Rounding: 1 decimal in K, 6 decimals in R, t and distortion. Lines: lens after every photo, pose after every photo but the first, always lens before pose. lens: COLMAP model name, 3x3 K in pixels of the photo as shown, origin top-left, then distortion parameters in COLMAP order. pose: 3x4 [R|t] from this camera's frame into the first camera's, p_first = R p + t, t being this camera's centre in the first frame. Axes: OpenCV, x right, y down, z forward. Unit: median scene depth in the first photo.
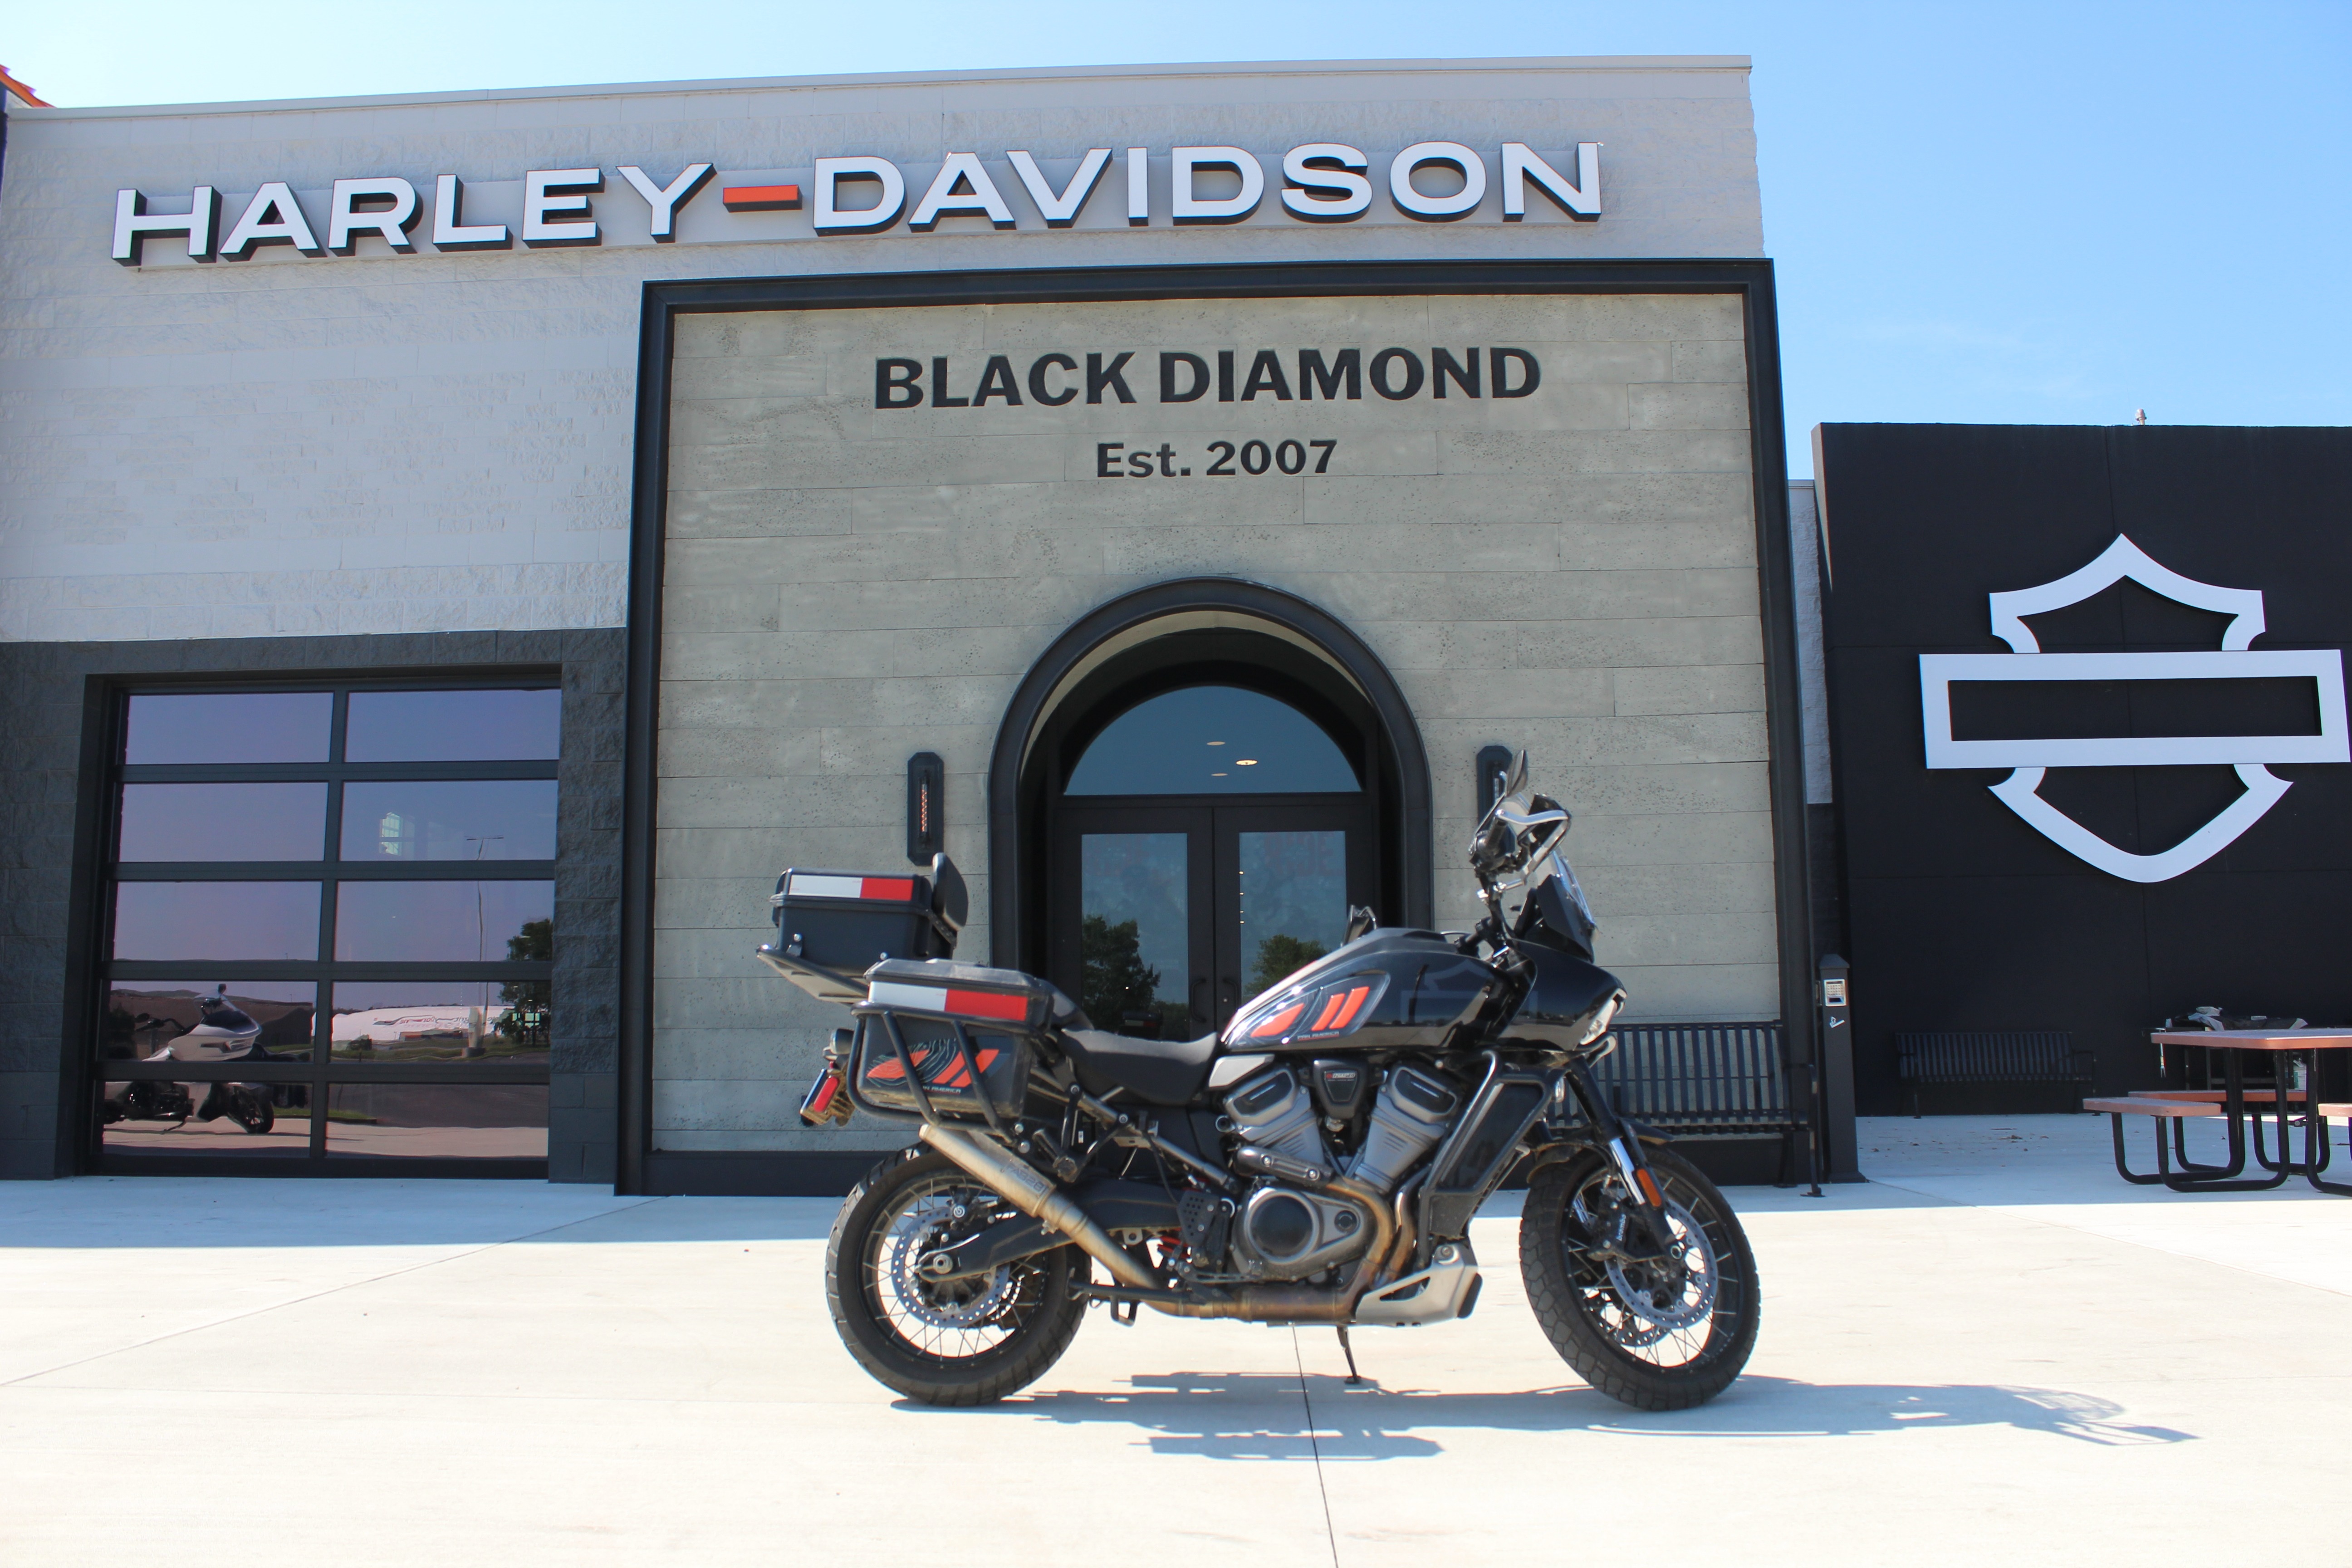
lens RADIAL K [[1968.1, 0, 1188.6], [0, 1968.1, 799.4], [0, 0, 1]] dist [-0.161657, 0.142276]
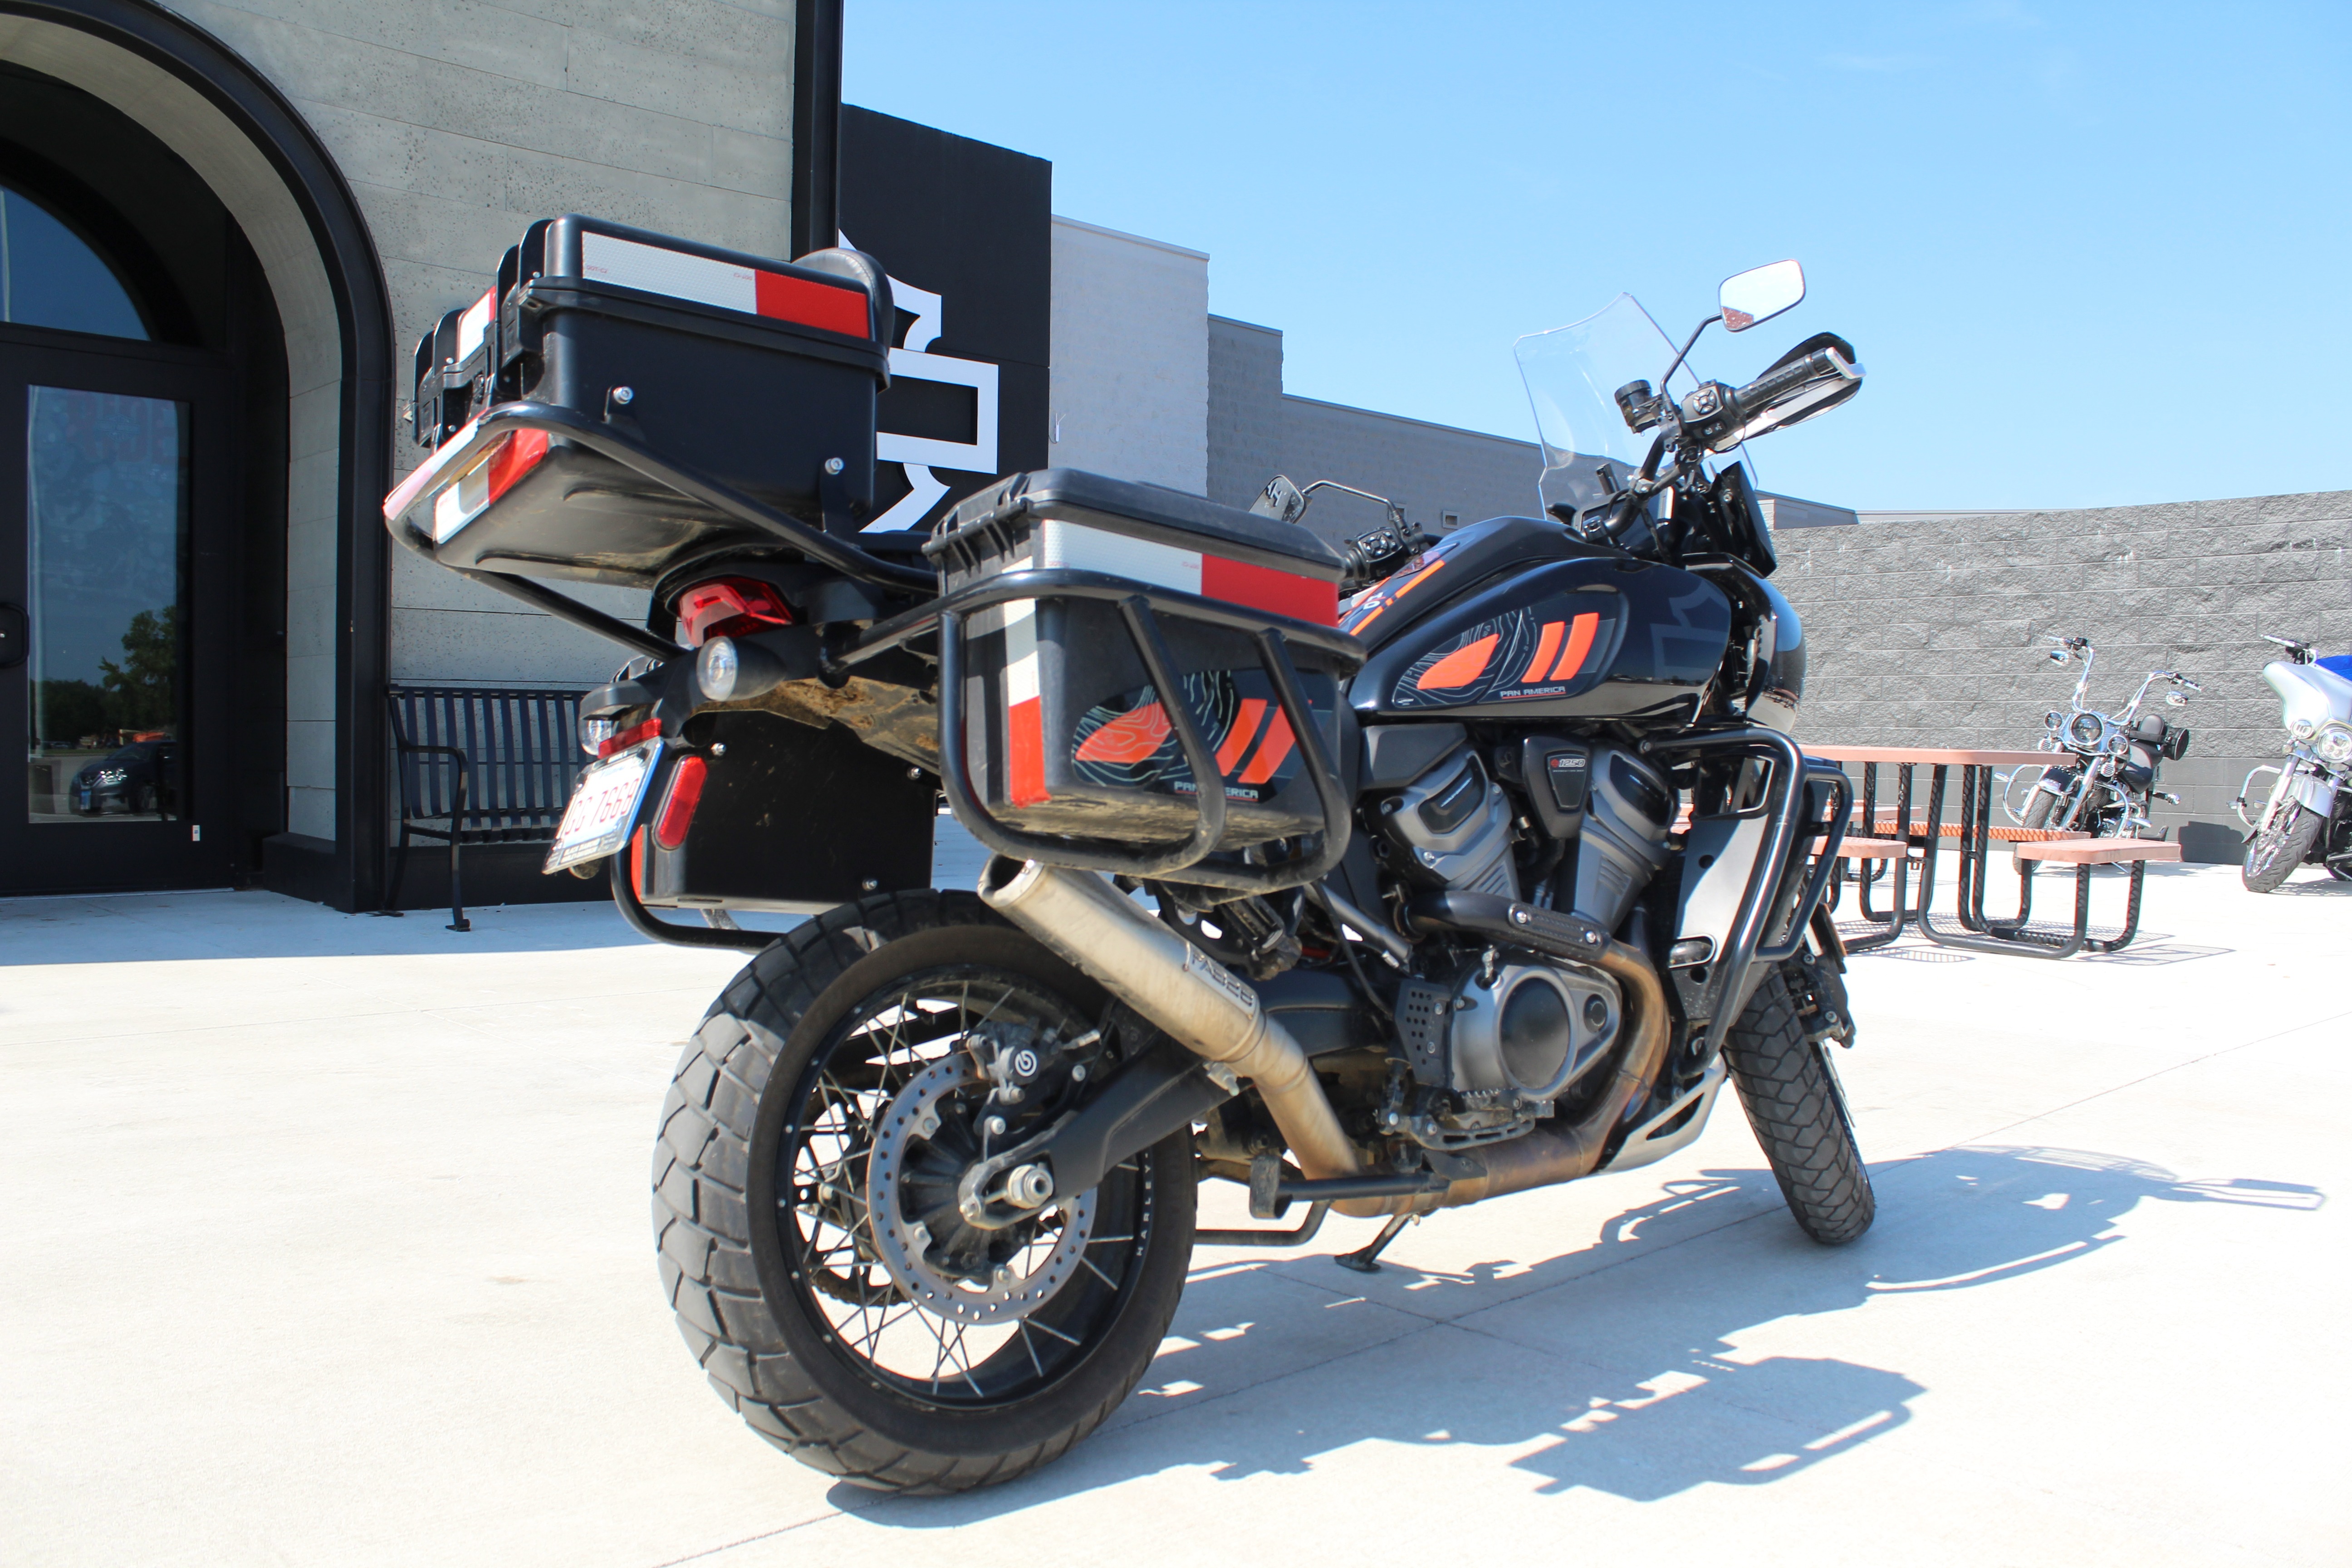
lens RADIAL K [[1968.1, 0, 1186.7], [0, 1968.1, 788.2], [0, 0, 1]] dist [-0.161657, 0.142276]
pose [[0.692257, -0.000923, 0.721650, -0.174243], [-0.112249, 0.987690, 0.108941, 0.041069], [-0.712867, -0.156420, 0.683632, 0.286859]]
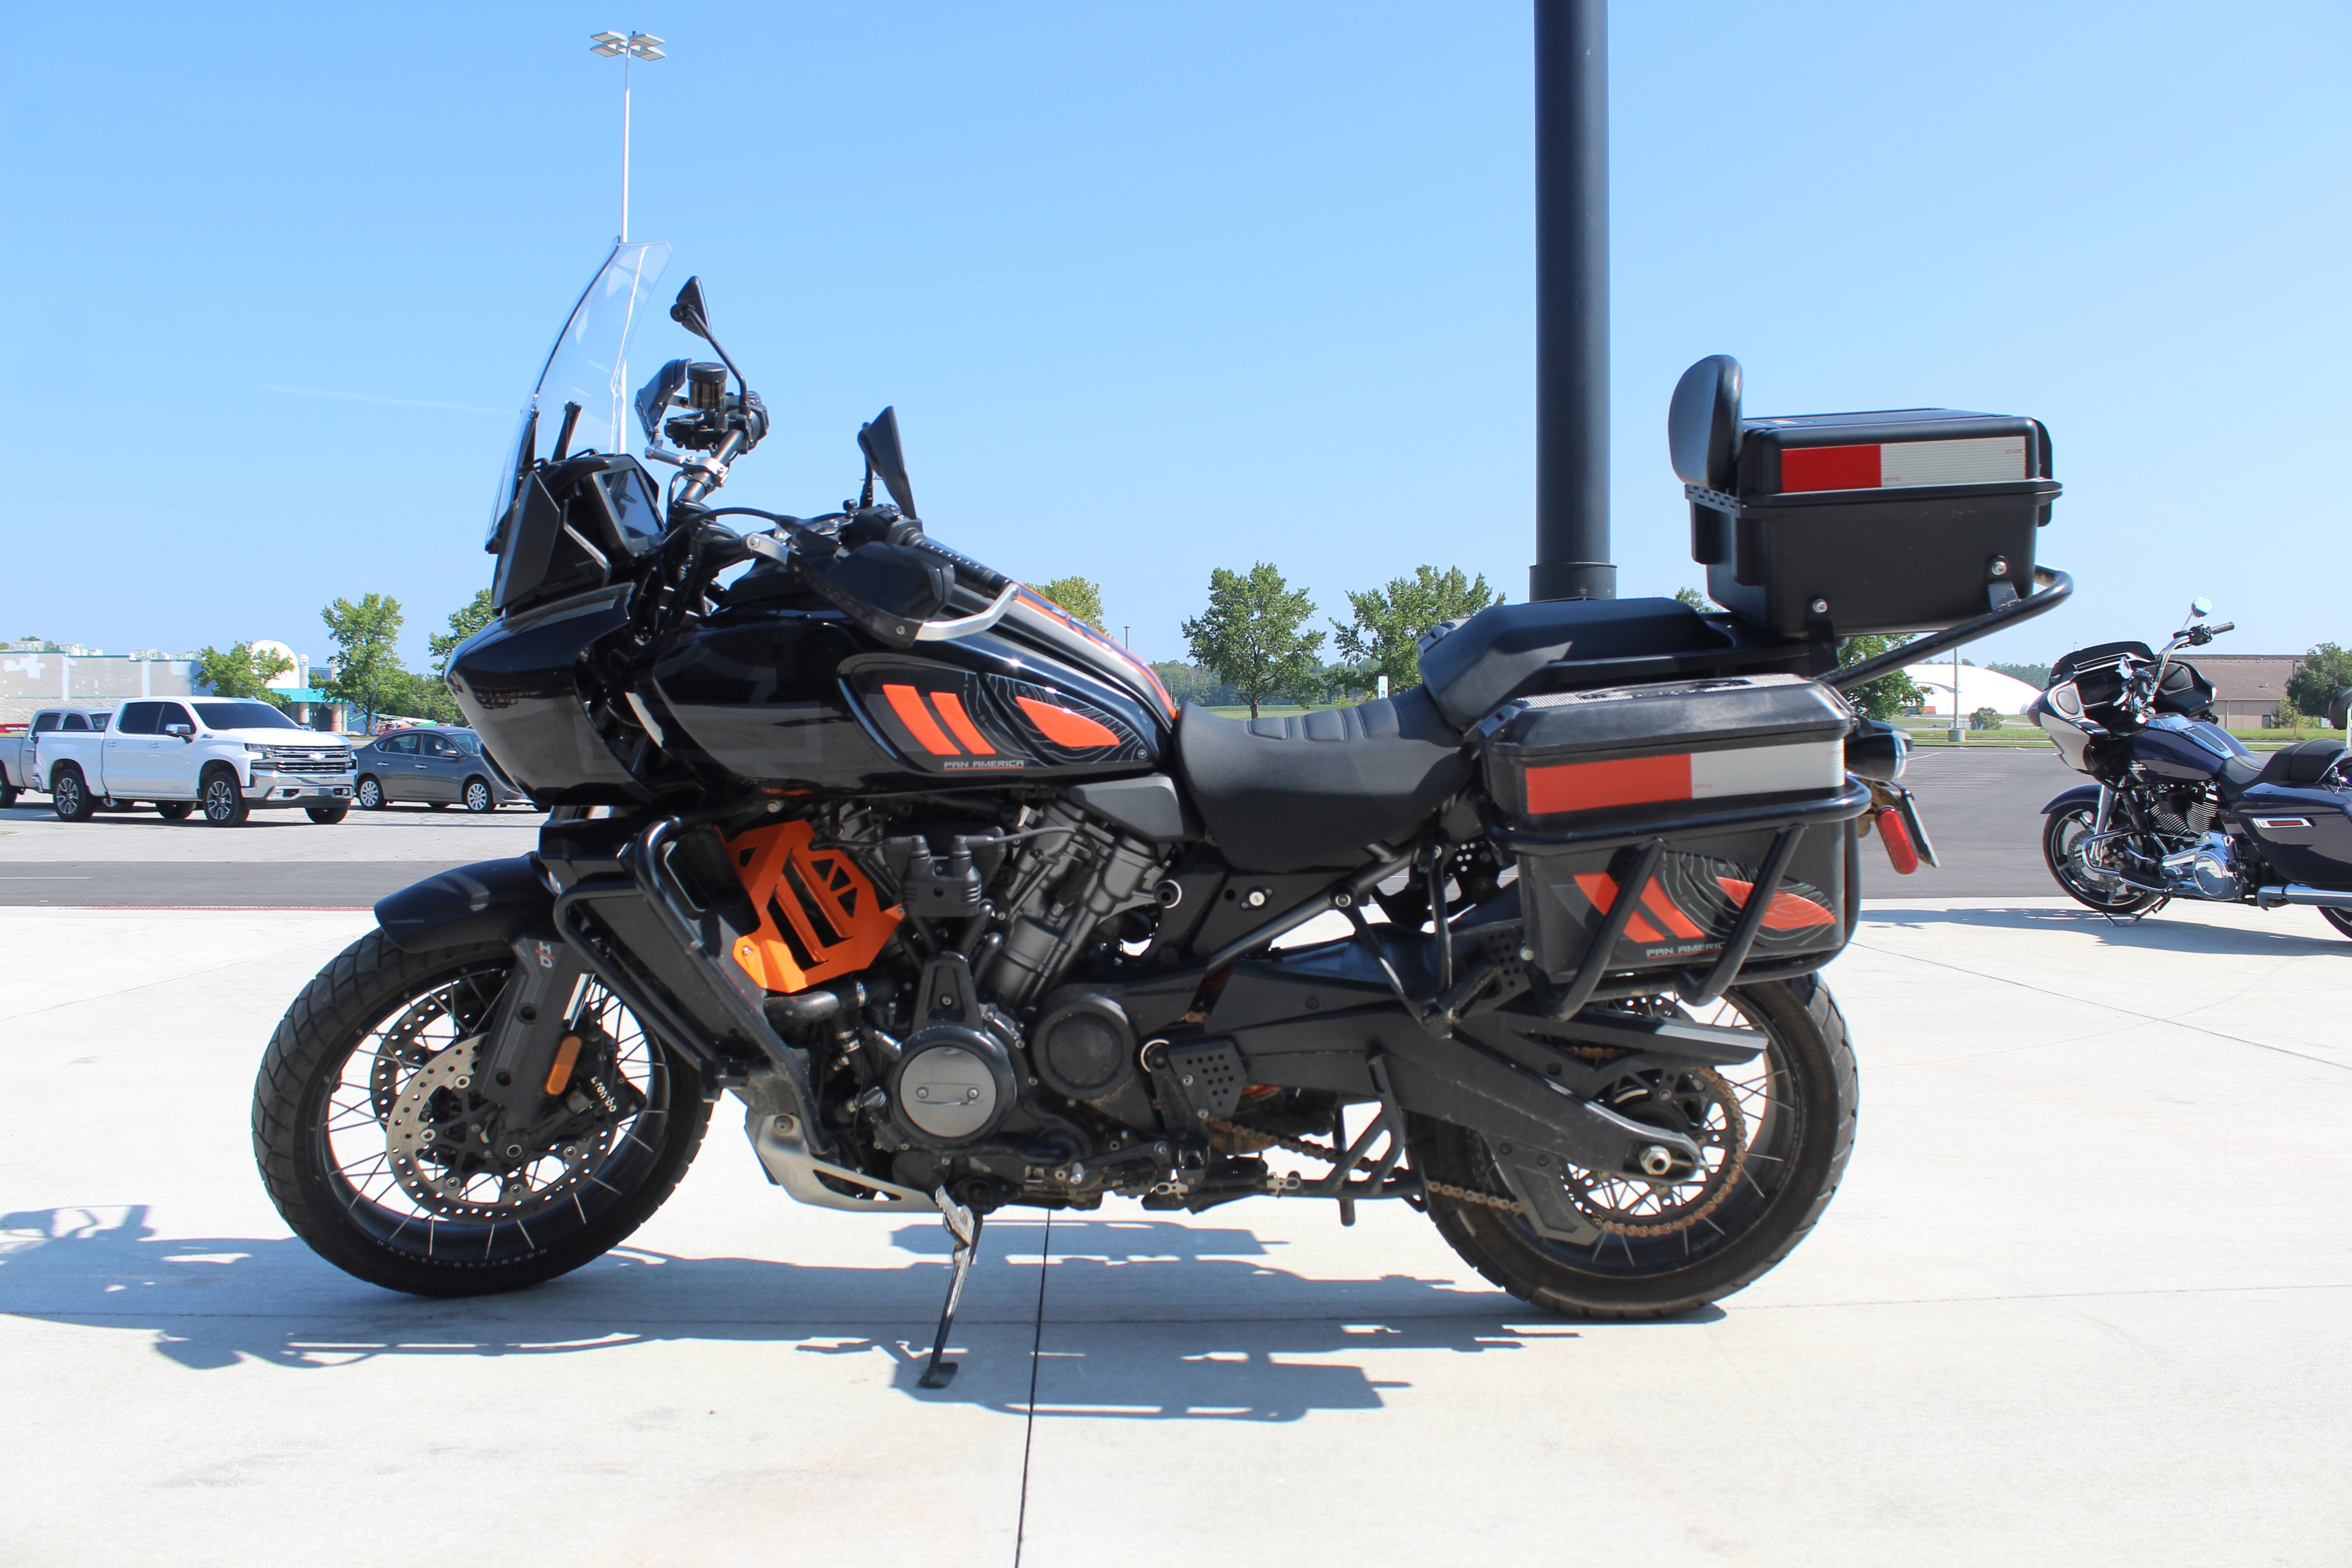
lens RADIAL K [[1968.1, 0, 1180.4], [0, 1968.1, 778.3], [0, 0, 1]] dist [-0.161657, 0.142276]
pose [[-0.997437, 0.012421, -0.070457, 0.024416], [0.019512, 0.994709, -0.100866, 0.086500], [0.068831, -0.101982, -0.992402, 0.681902]]
